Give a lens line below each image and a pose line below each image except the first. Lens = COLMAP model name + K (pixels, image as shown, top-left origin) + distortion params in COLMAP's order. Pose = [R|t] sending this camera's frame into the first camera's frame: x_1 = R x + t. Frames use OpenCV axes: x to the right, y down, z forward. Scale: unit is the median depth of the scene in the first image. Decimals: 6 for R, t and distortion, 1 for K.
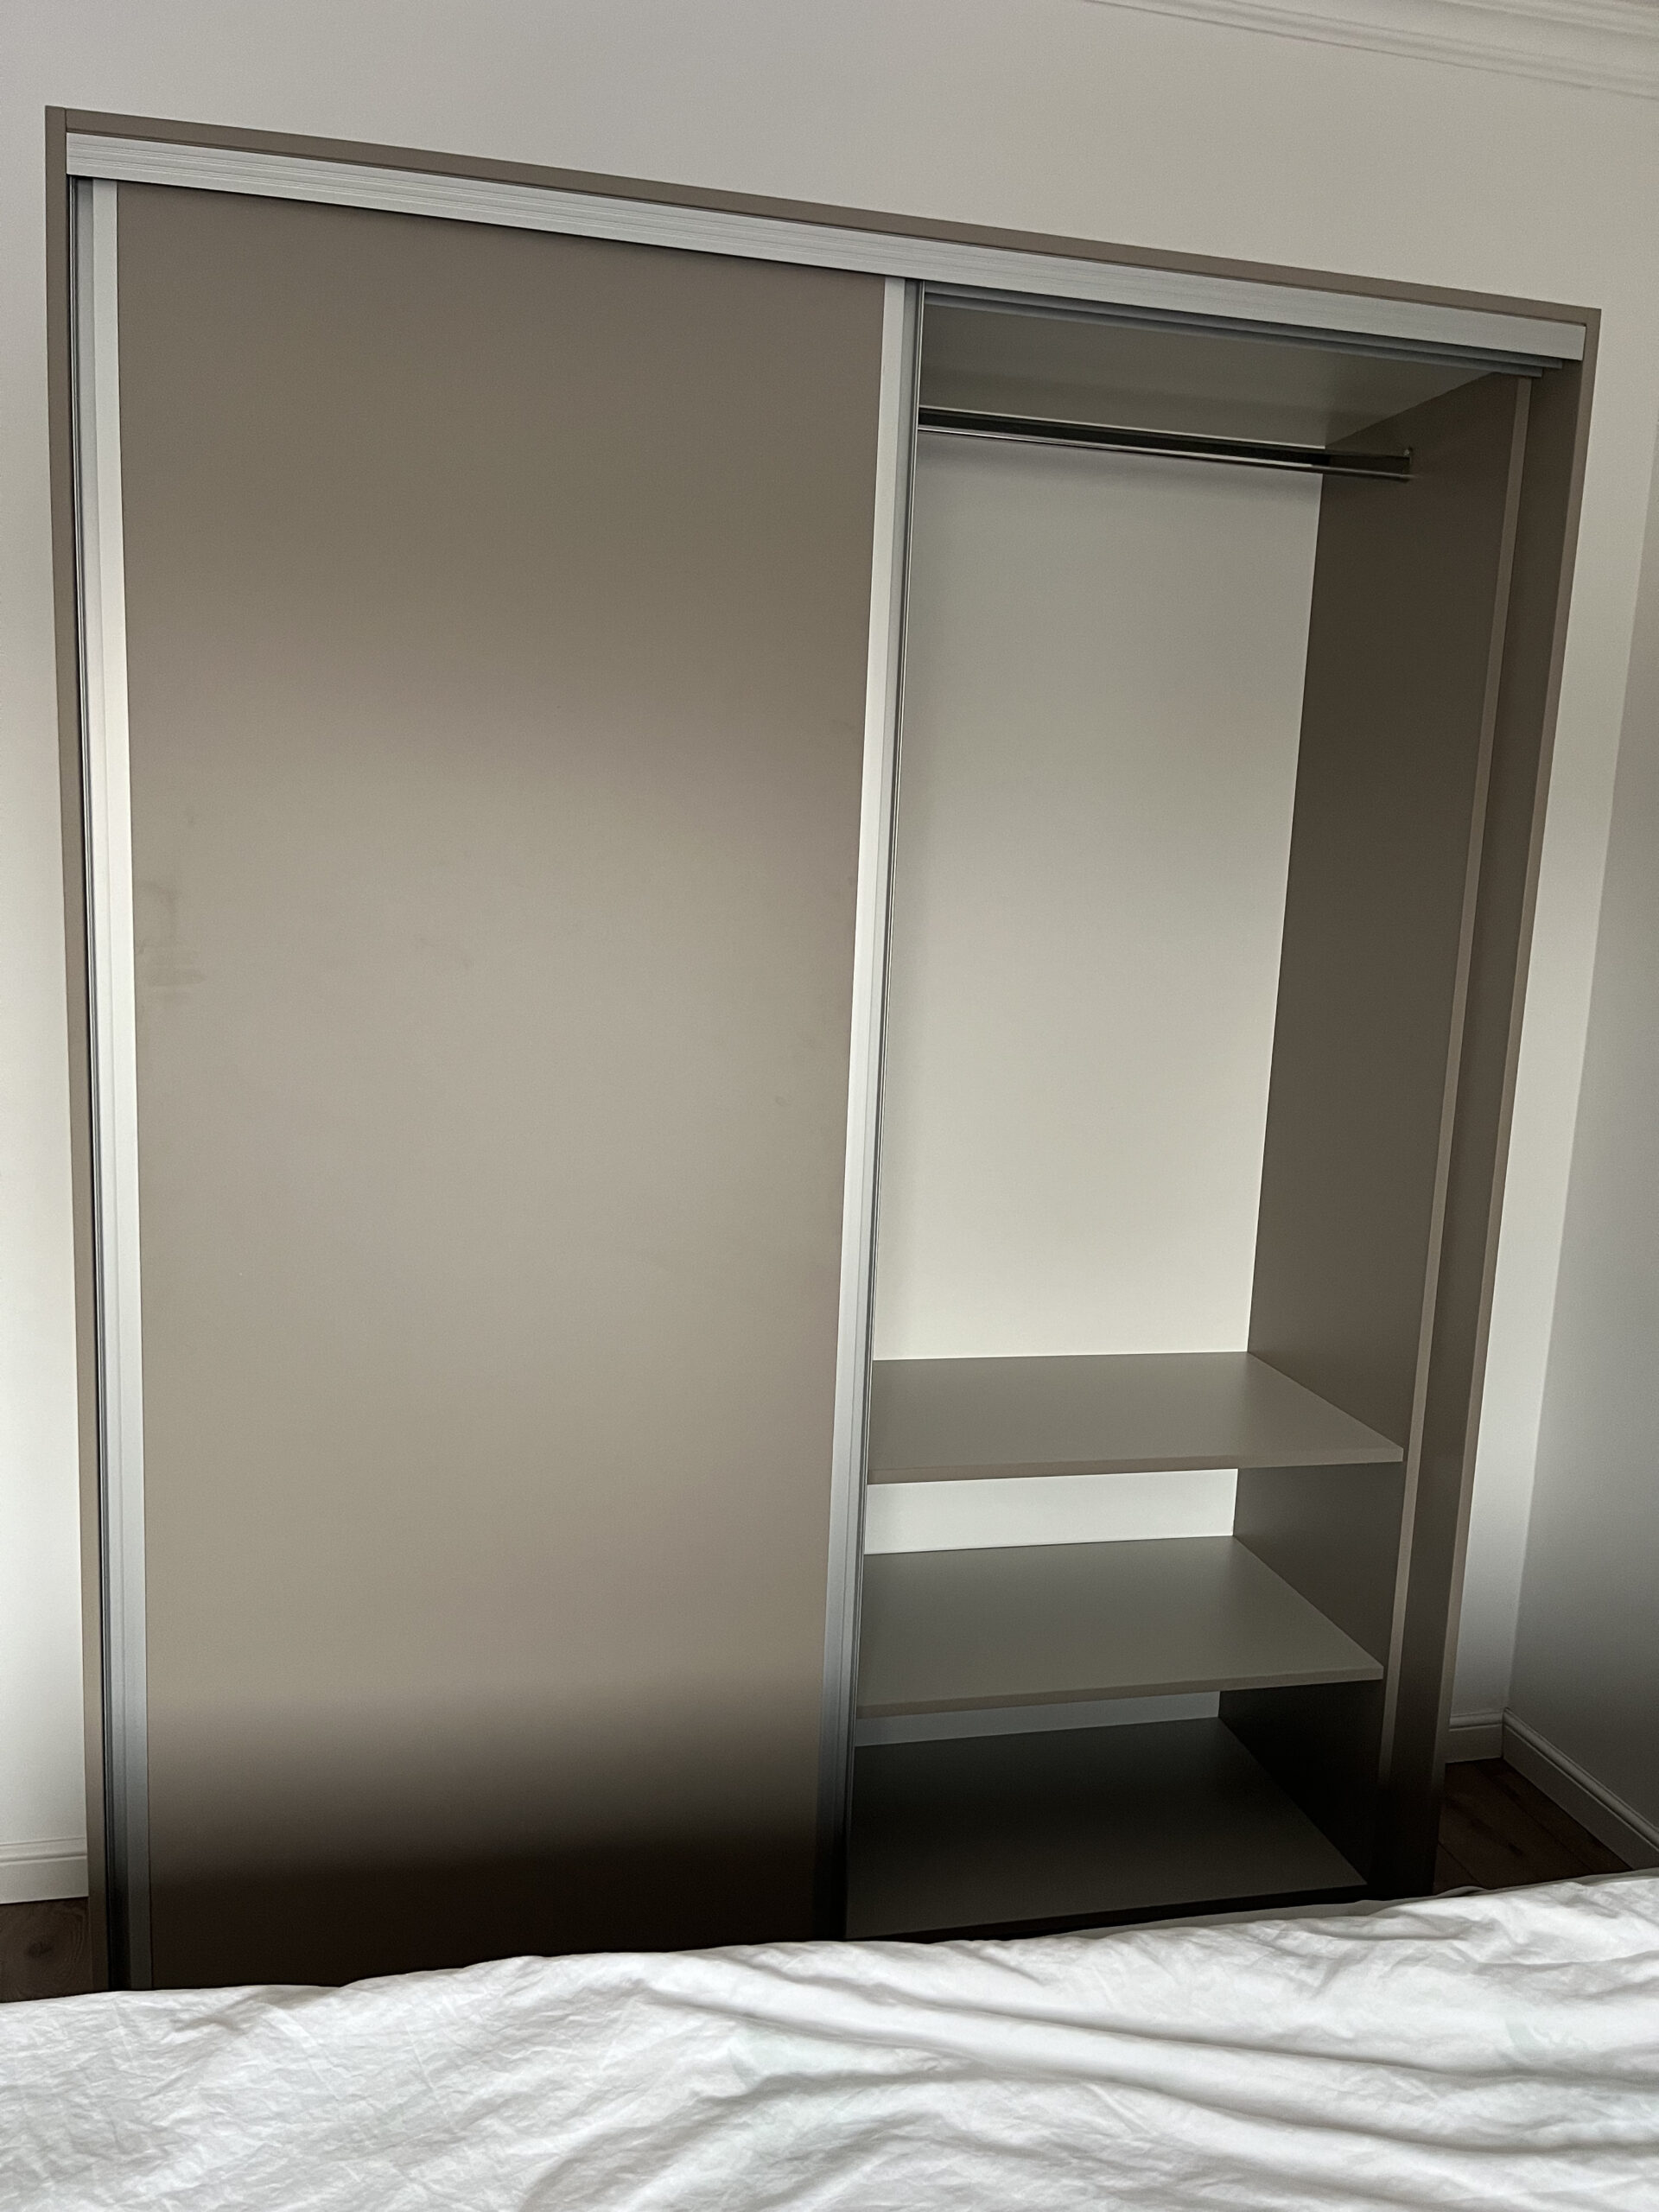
lens RADIAL K [[1671.9, 0, 828.8], [0, 1671.9, 1111.7], [0, 0, 1]] dist [0.064603, -0.102065]
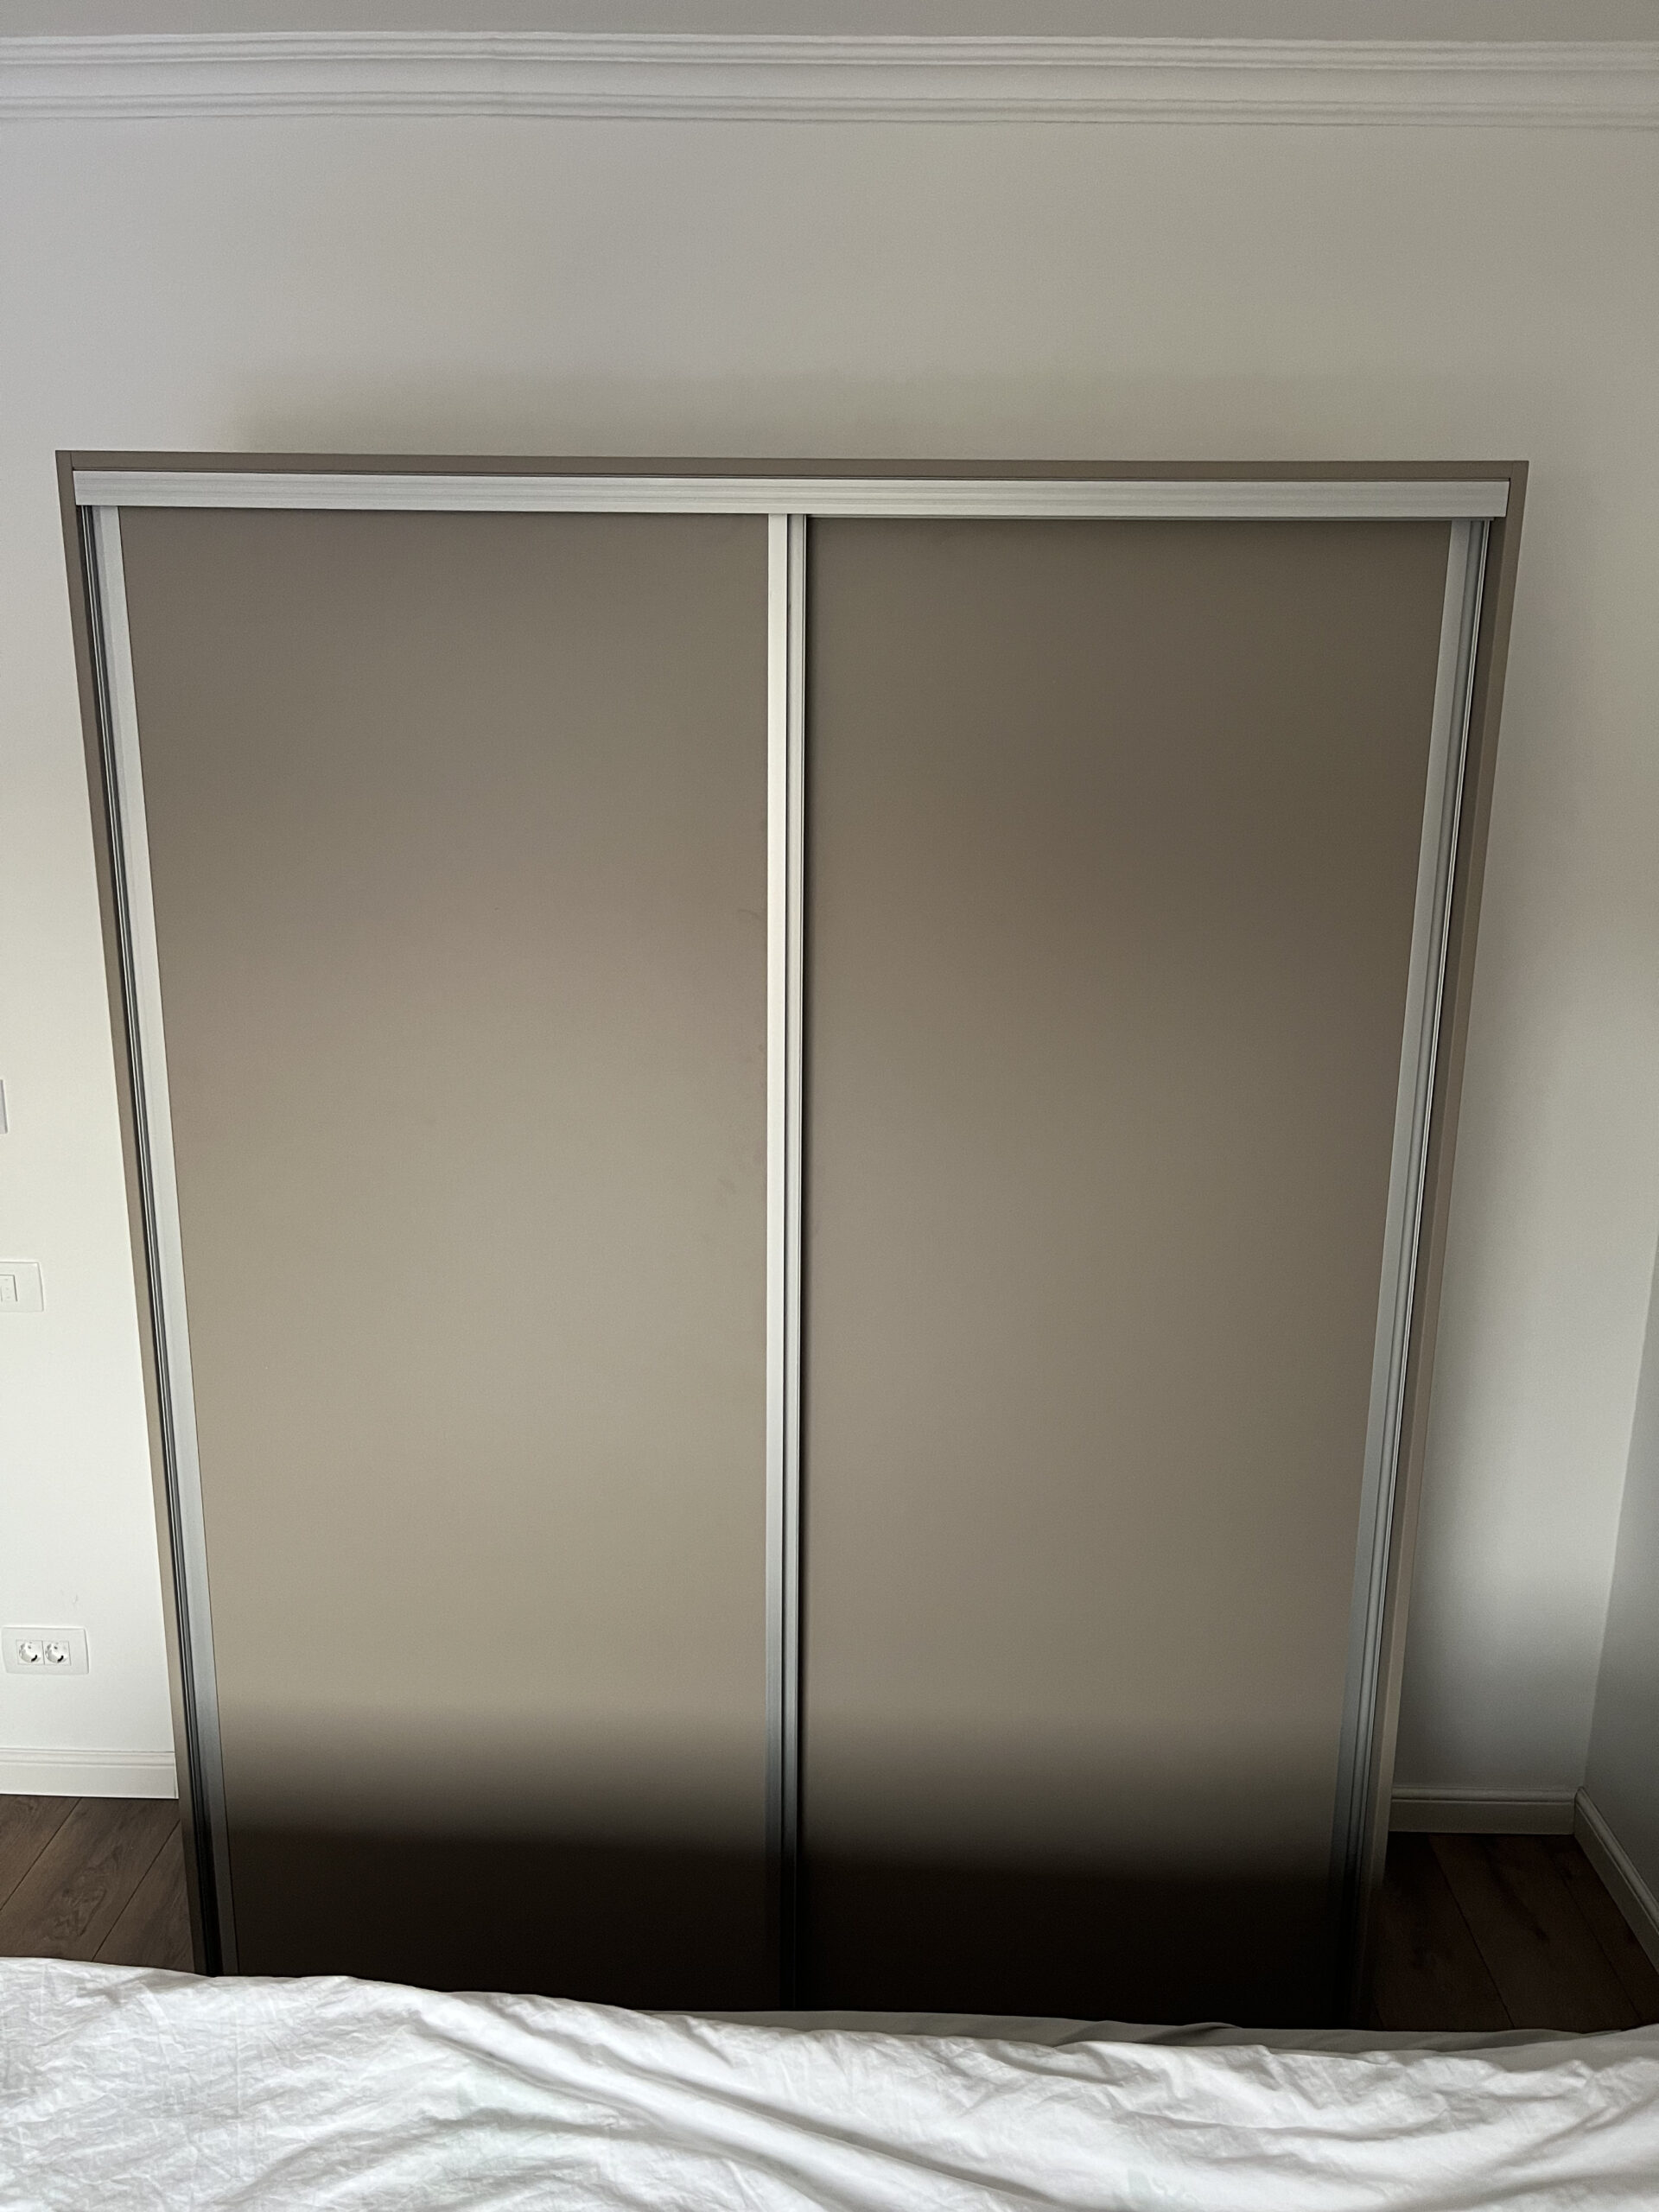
lens RADIAL K [[1671.9, 0, 846.4], [0, 1671.9, 1104.4], [0, 0, 1]] dist [0.064603, -0.102065]
pose [[0.965951, 0.029488, -0.257040, 0.522804], [-0.010165, 0.997042, 0.076182, -0.273515], [0.258526, -0.070975, 0.963393, -0.093551]]
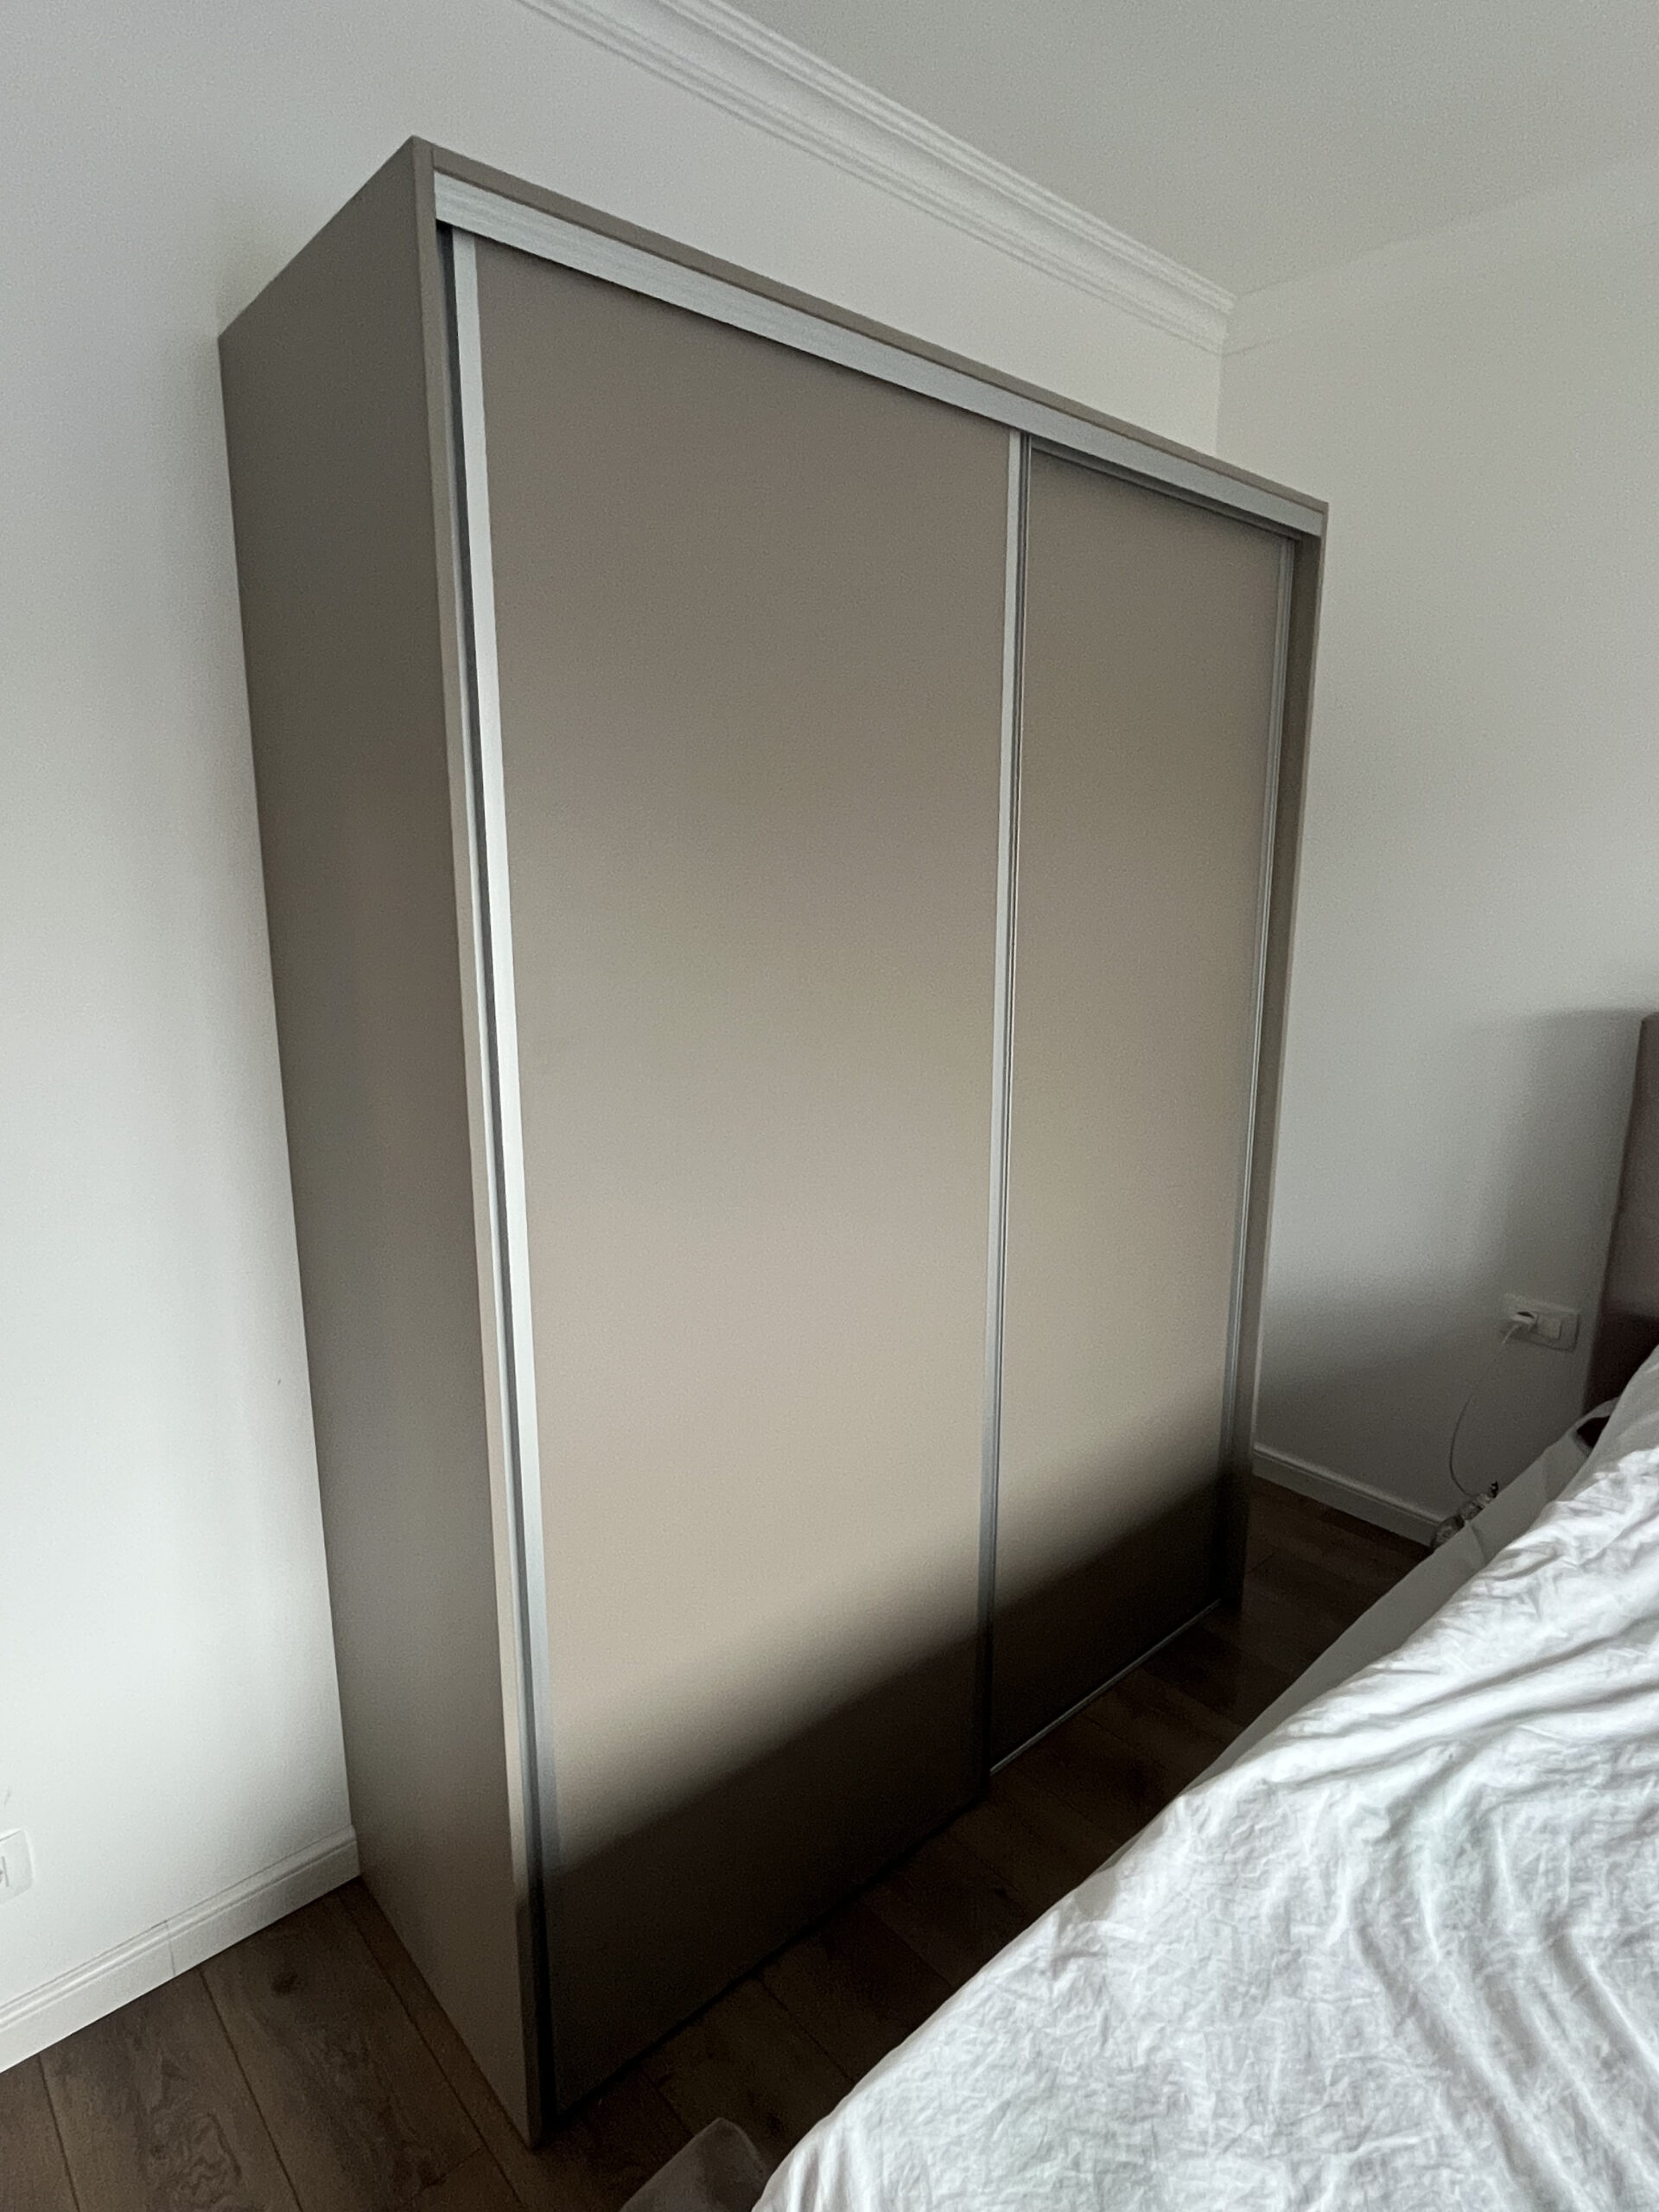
lens RADIAL K [[1211.2, 0, 824.3], [0, 1211.2, 1100.1], [0, 0, 1]] dist [0.000452, -0.005503]
pose [[0.878353, -0.134182, 0.458793, -0.793516], [0.108025, 0.990683, 0.082930, -0.123045], [-0.465646, -0.023281, 0.884665, 0.354730]]
